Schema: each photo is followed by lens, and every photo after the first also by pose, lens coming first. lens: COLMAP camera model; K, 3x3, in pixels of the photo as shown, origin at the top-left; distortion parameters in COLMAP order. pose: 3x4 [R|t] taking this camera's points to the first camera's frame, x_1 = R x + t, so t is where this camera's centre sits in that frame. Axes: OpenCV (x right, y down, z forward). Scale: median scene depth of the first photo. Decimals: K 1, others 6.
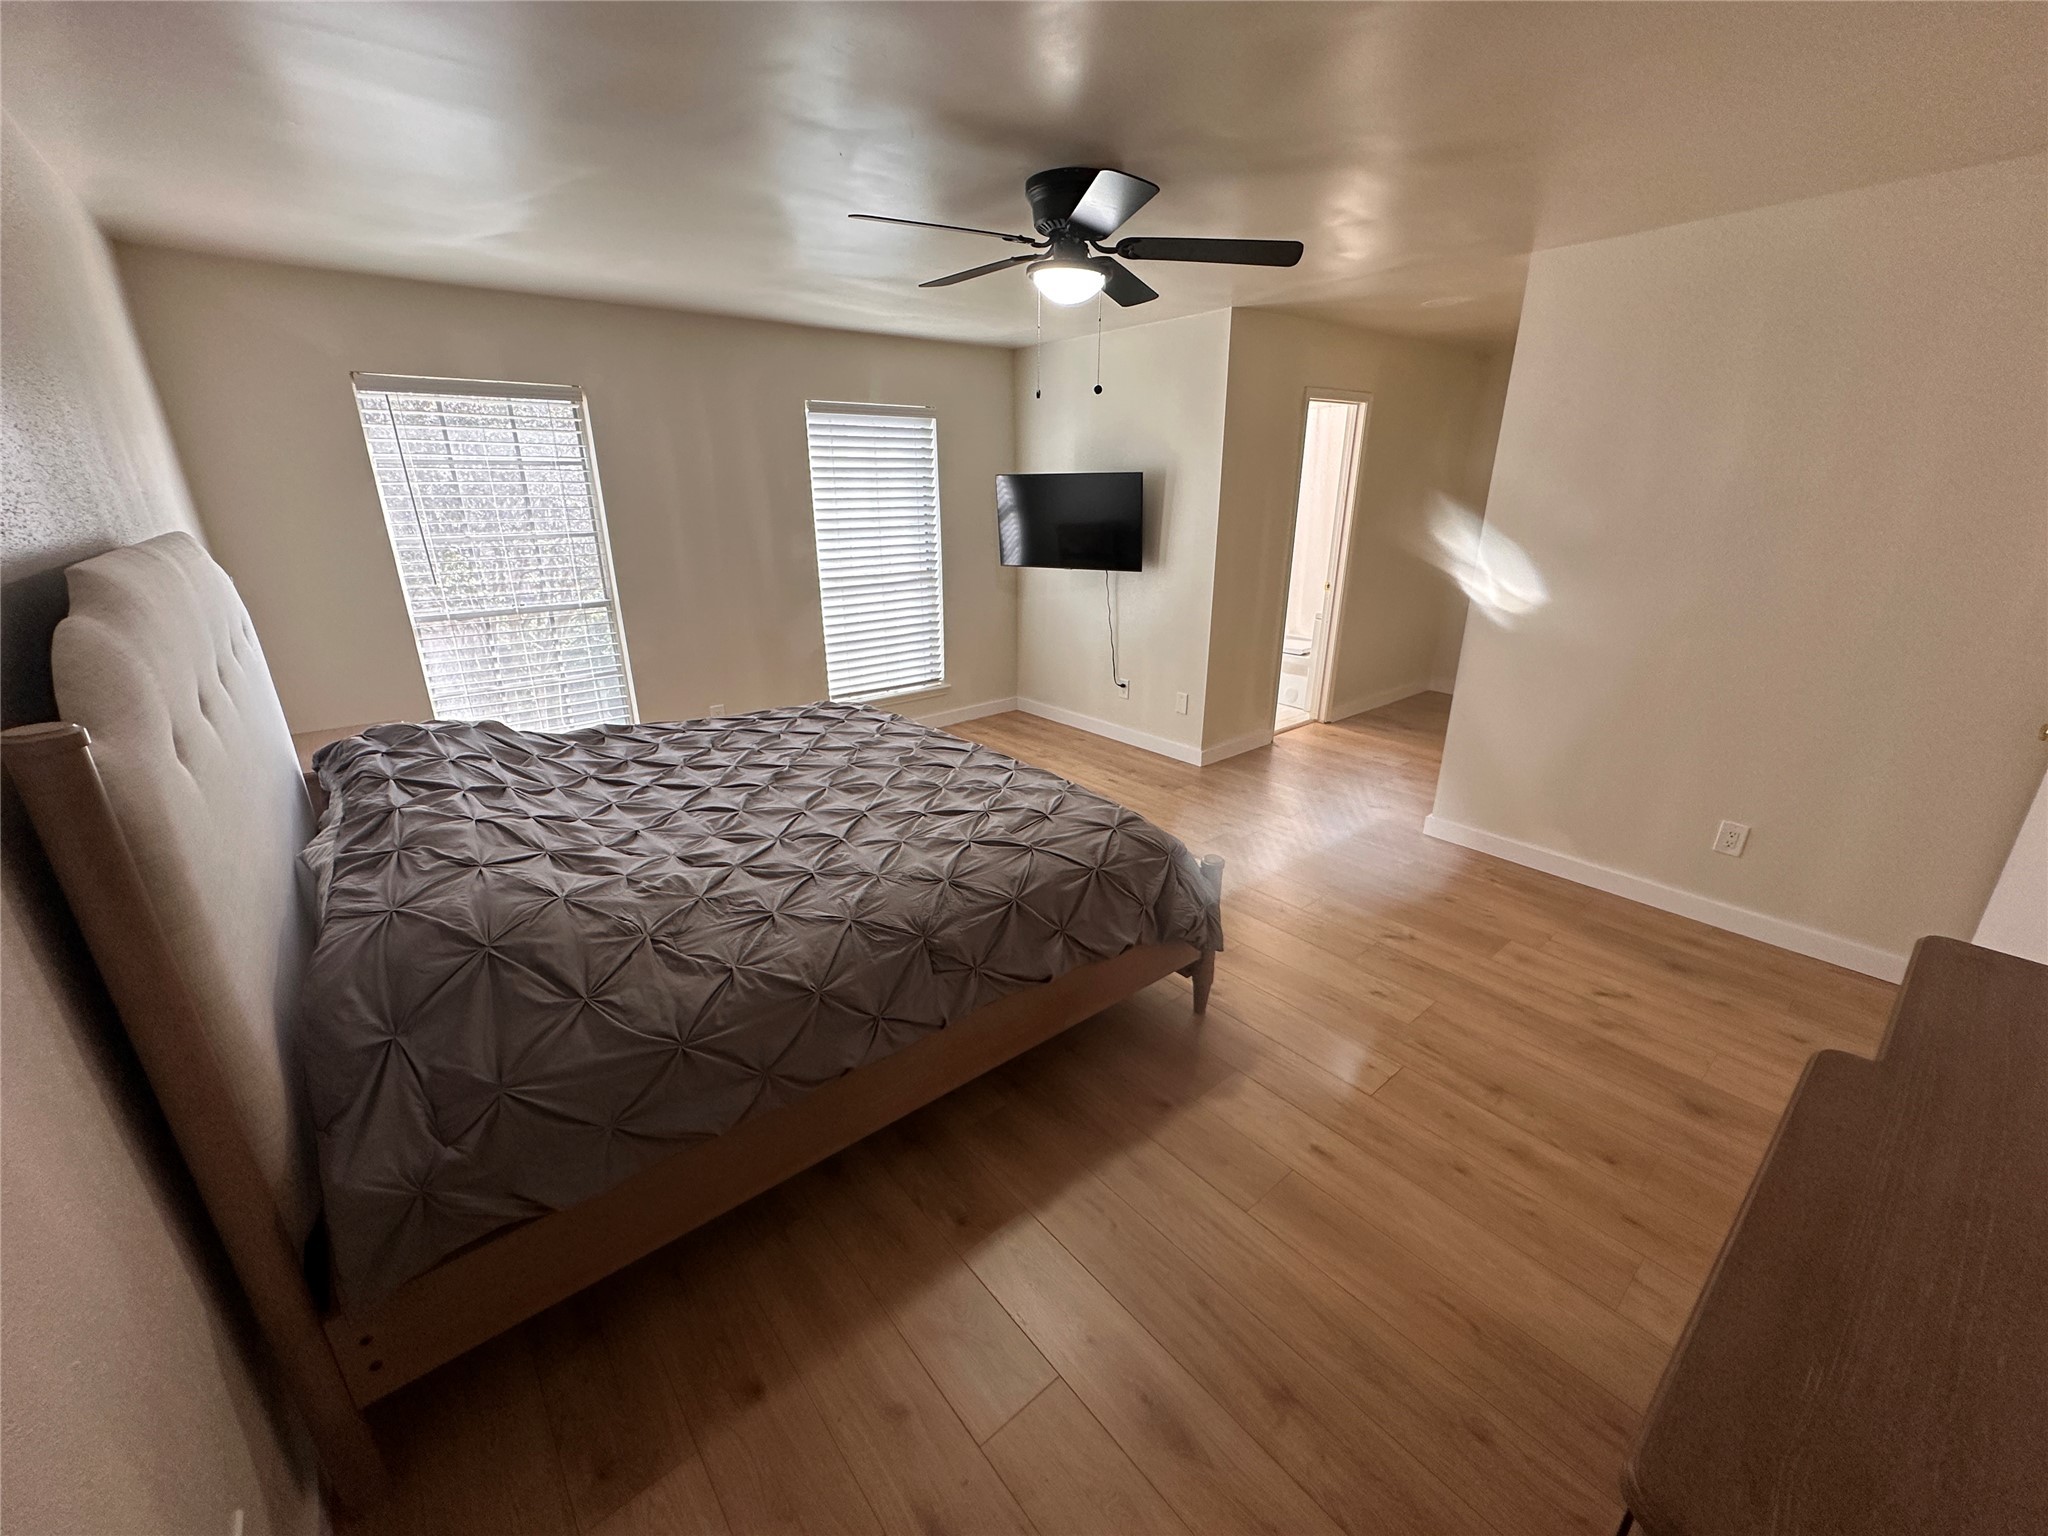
lens RADIAL K [[815.1, 0, 1021.3], [0, 815.1, 764.2], [0, 0, 1]] dist [-0.004229, 0.001472]
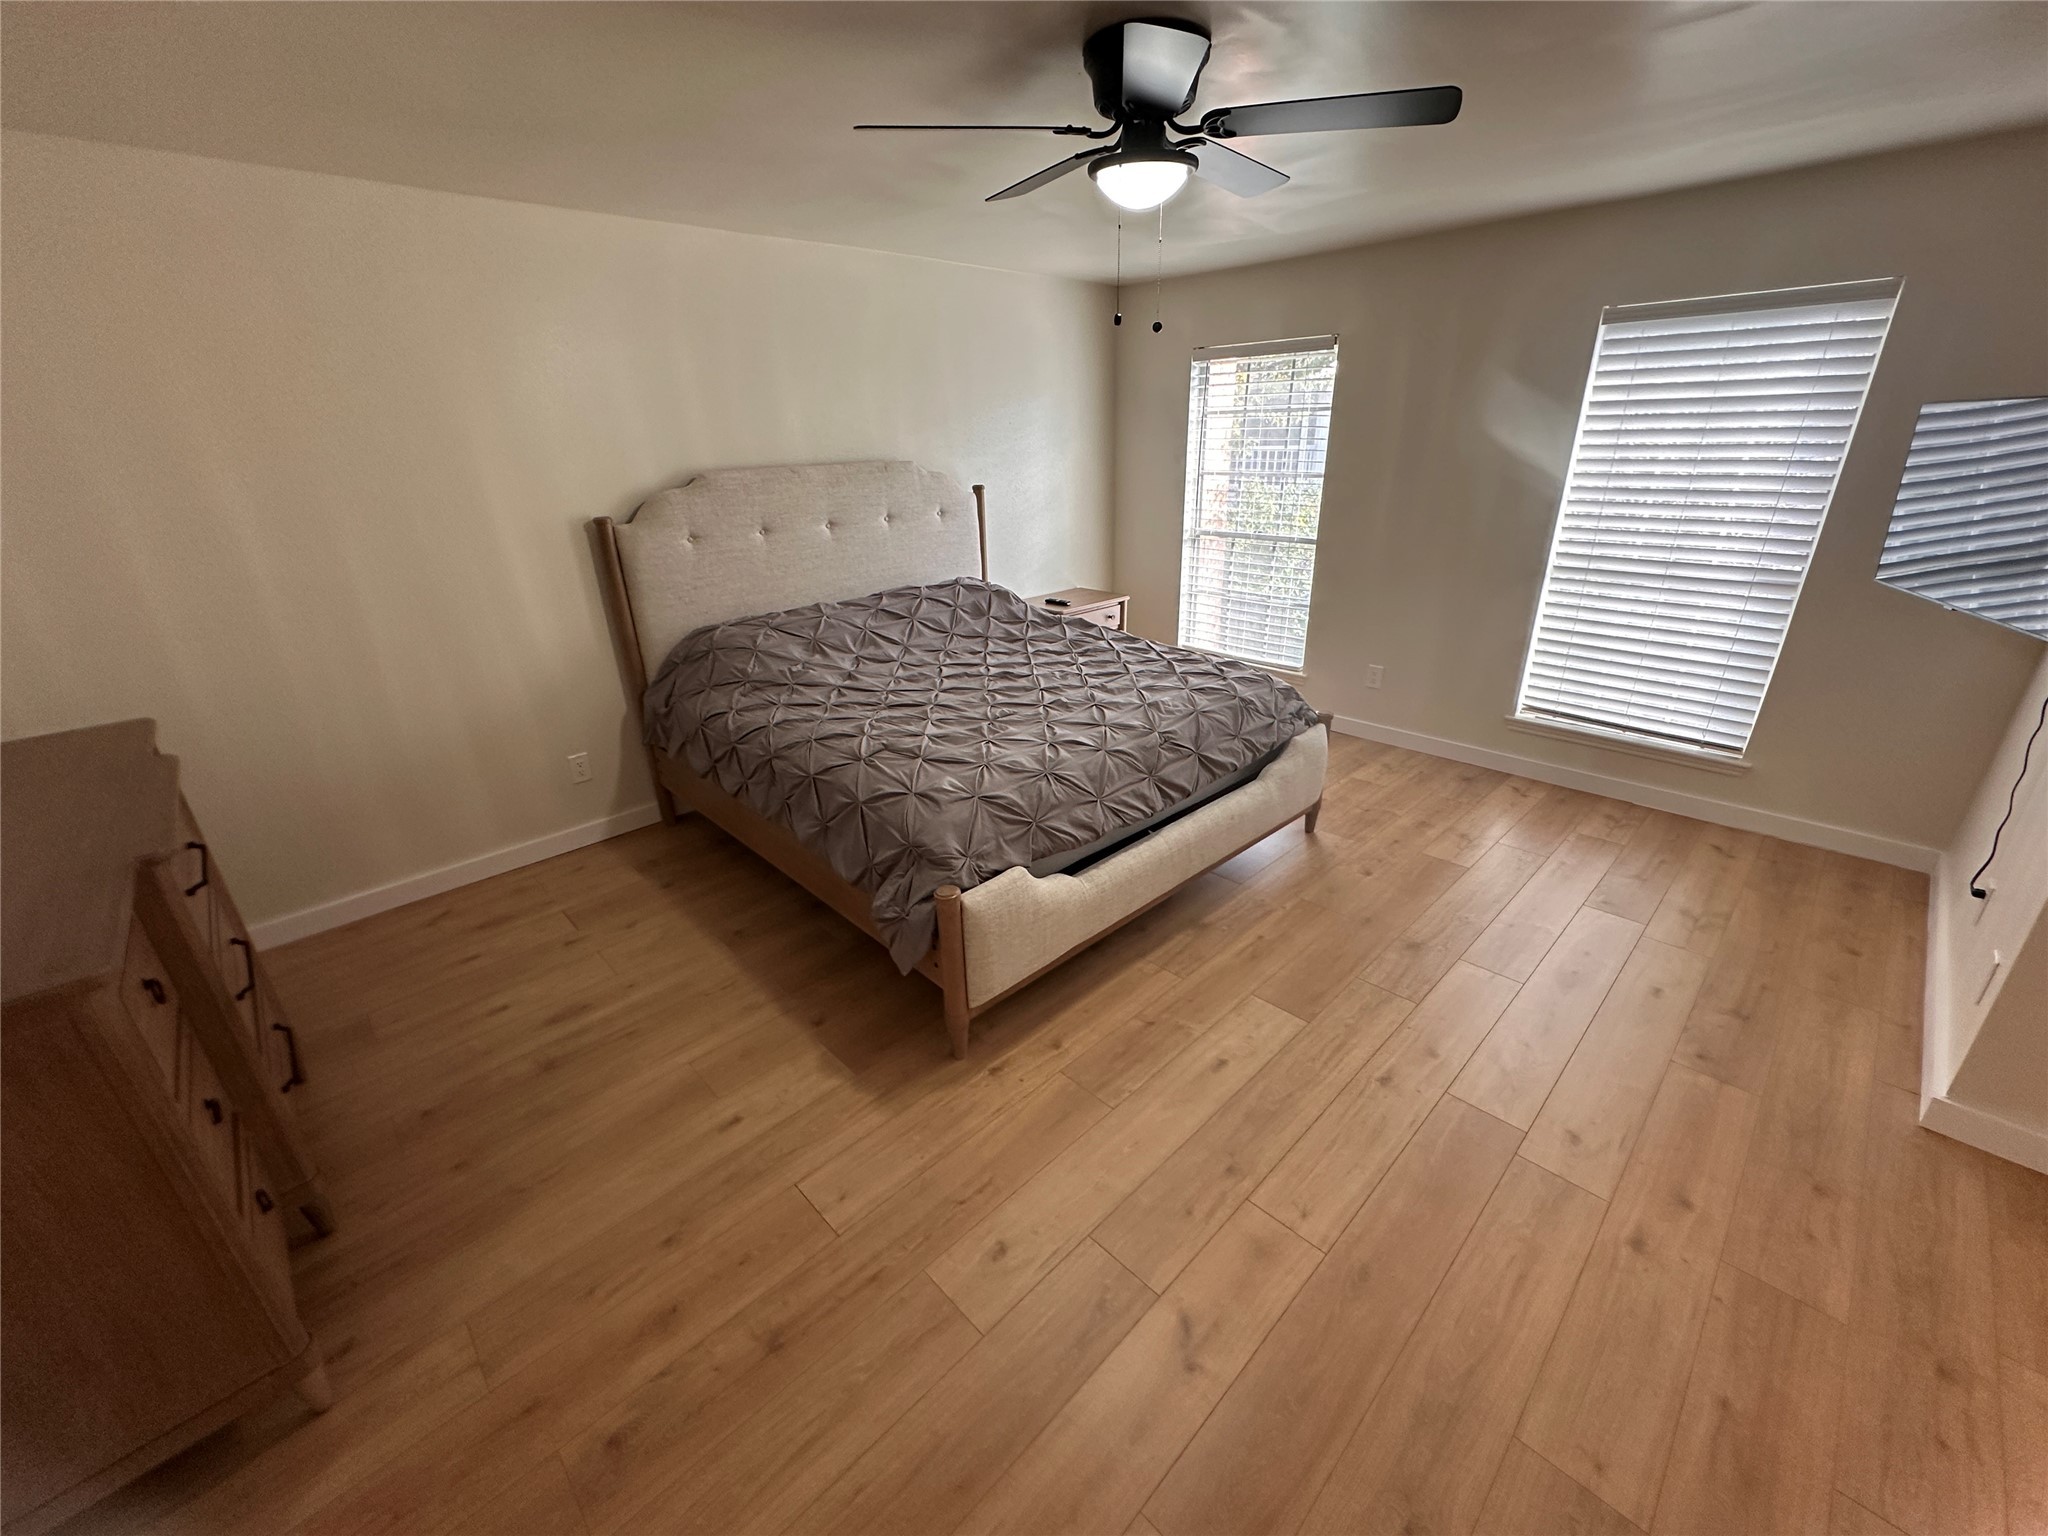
lens RADIAL K [[815.1, 0, 1020.3], [0, 815.1, 762.8], [0, 0, 1]] dist [-0.004229, 0.001472]
pose [[0.077616, 0.379562, -0.921905, 0.527432], [-0.307131, 0.888827, 0.340085, -0.171334], [0.948497, 0.256749, 0.185562, 0.471740]]
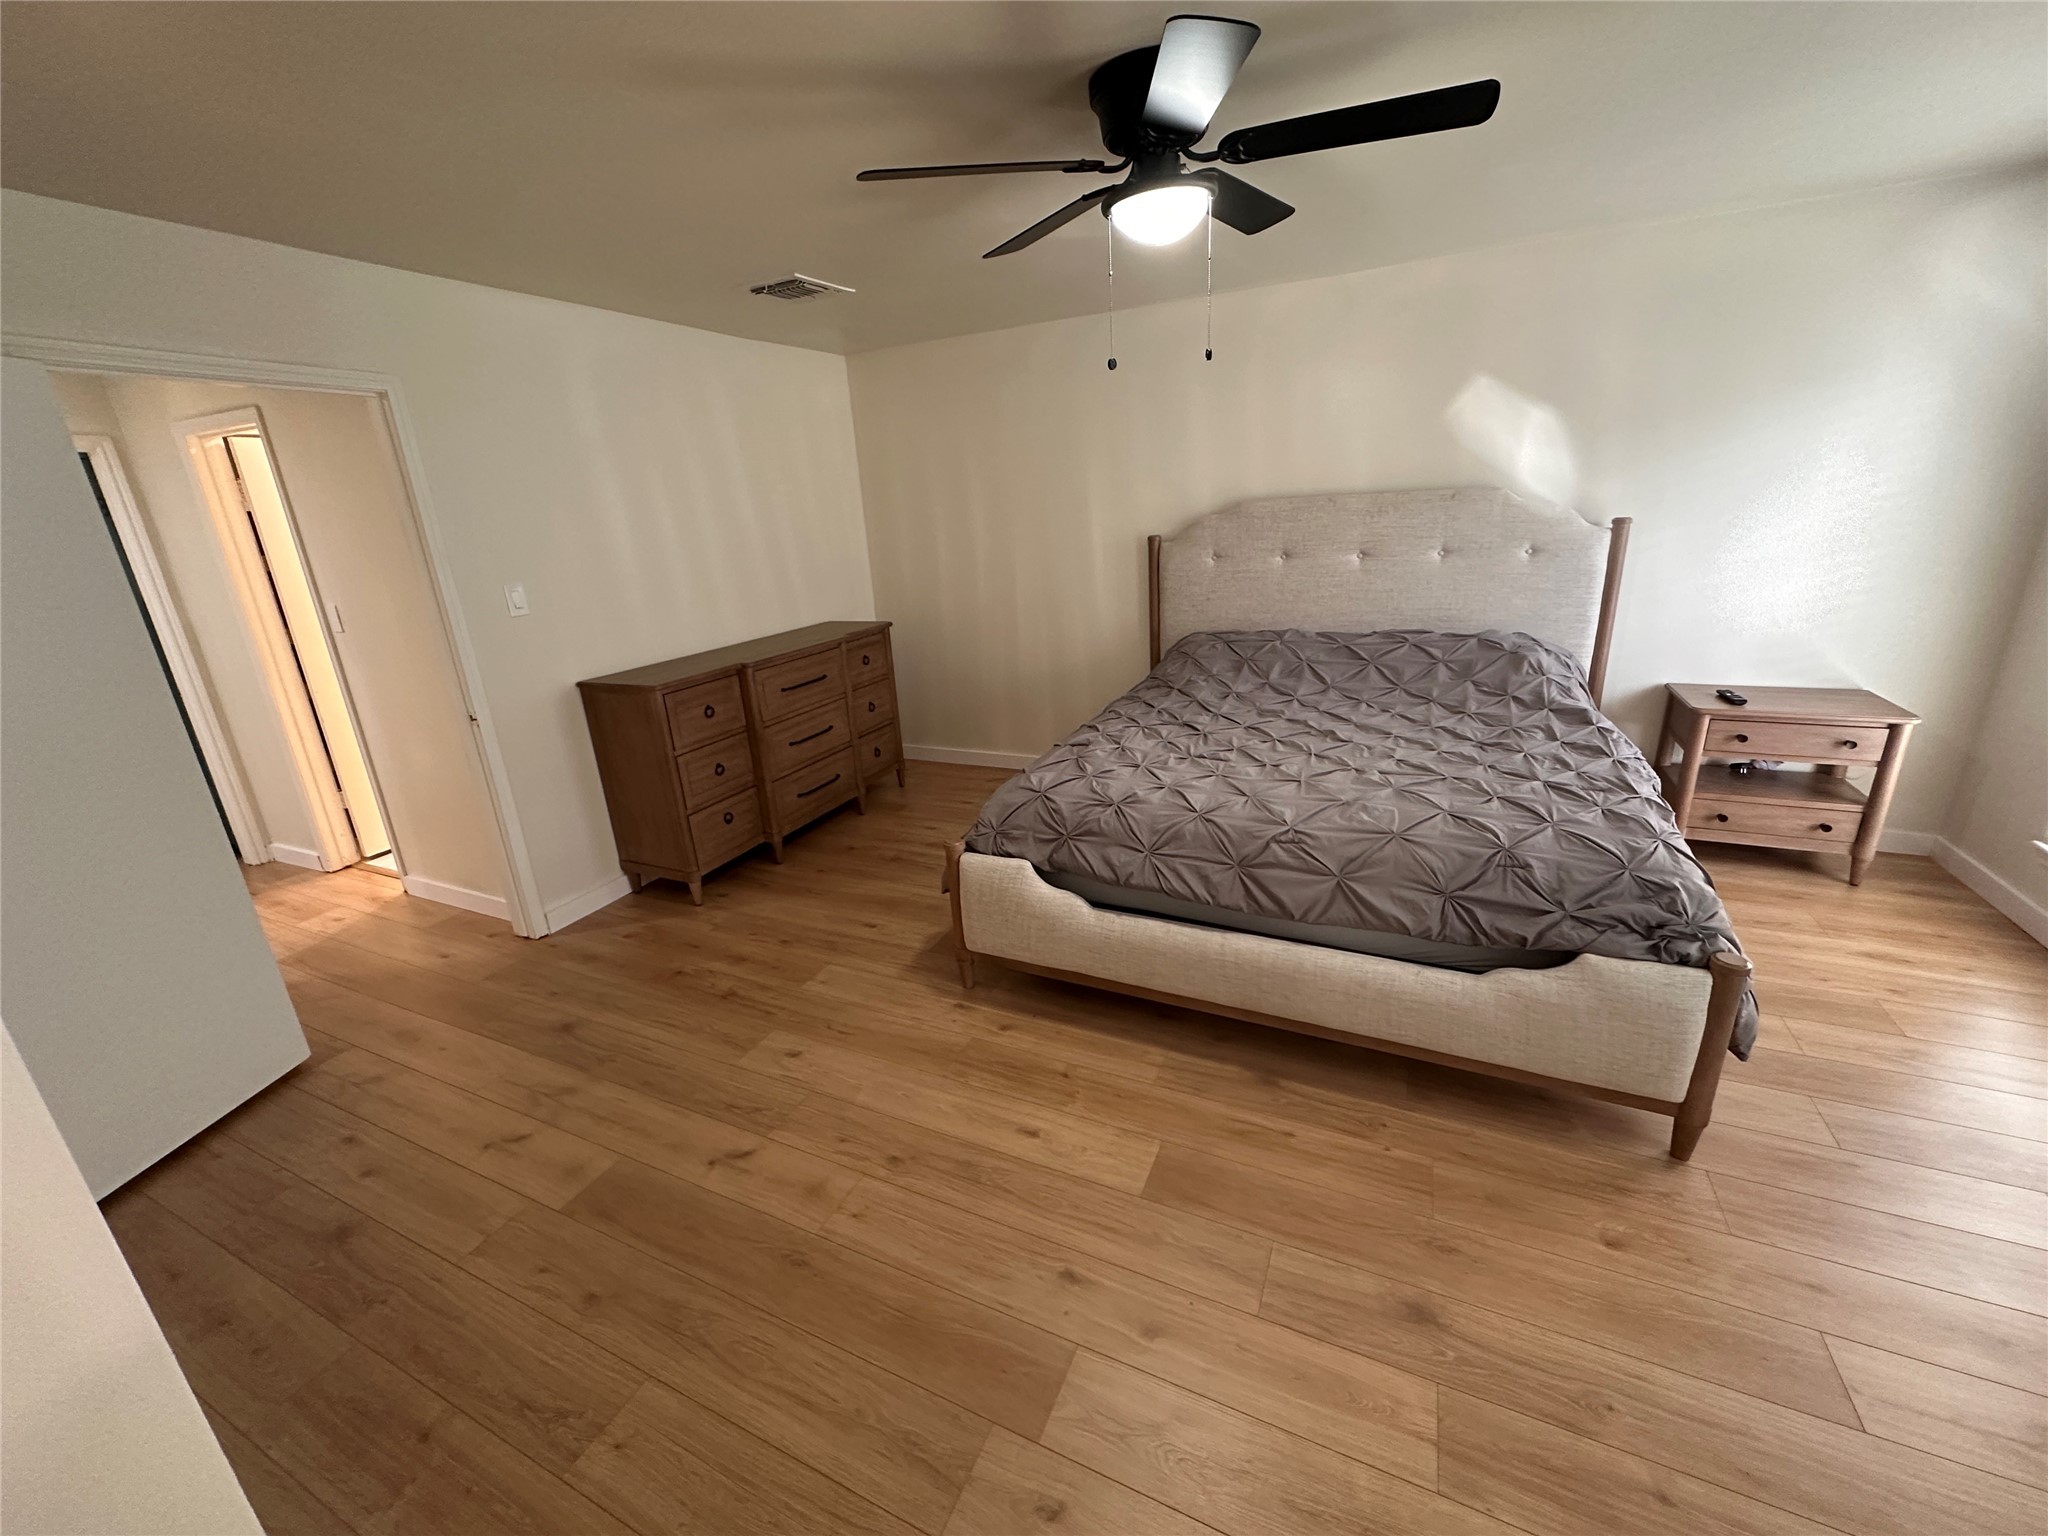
lens RADIAL K [[815.1, 0, 1020.8], [0, 815.1, 770.2], [0, 0, 1]] dist [-0.004229, 0.001472]
pose [[-0.903583, 0.188982, -0.384478, 0.296760], [-0.081870, 0.804737, 0.587959, -0.321093], [0.420518, 0.562747, -0.711675, 0.938983]]
